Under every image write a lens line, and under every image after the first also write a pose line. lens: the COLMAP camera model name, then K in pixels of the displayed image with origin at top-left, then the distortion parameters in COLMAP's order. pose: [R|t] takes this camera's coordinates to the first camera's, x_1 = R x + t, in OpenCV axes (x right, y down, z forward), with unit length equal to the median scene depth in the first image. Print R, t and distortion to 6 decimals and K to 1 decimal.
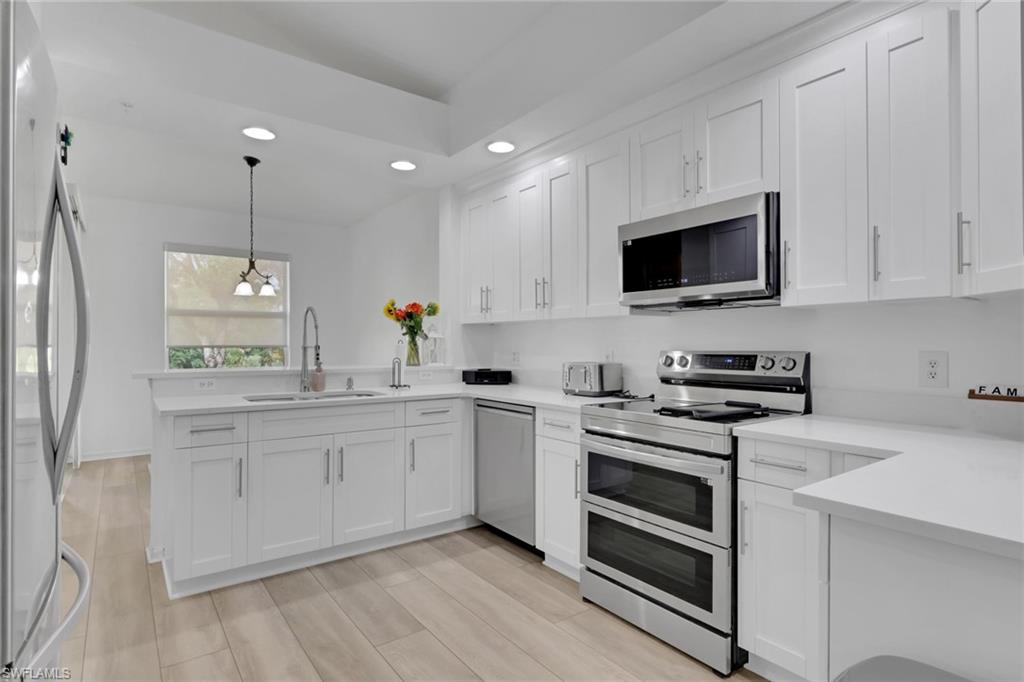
lens RADIAL K [[573.1, 0, 527.8], [0, 573.1, 339.9], [0, 0, 1]] dist [-0.000226, -0.000093]
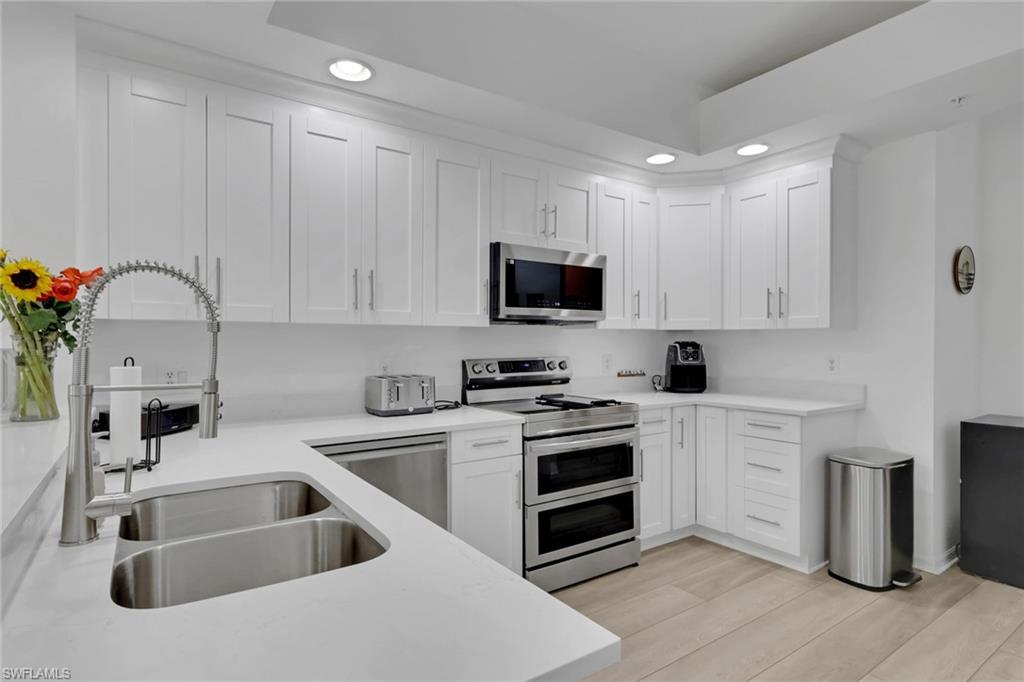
lens RADIAL K [[528.0, 0, 512.0], [0, 528.0, 341.0], [0, 0, 1]] dist [-0.001524, 0.000025]
pose [[0.020659, 0.003380, 0.999781, -0.873616], [-0.004004, 0.999987, -0.003298, -0.015346], [-0.999779, -0.003935, 0.020672, 1.029532]]
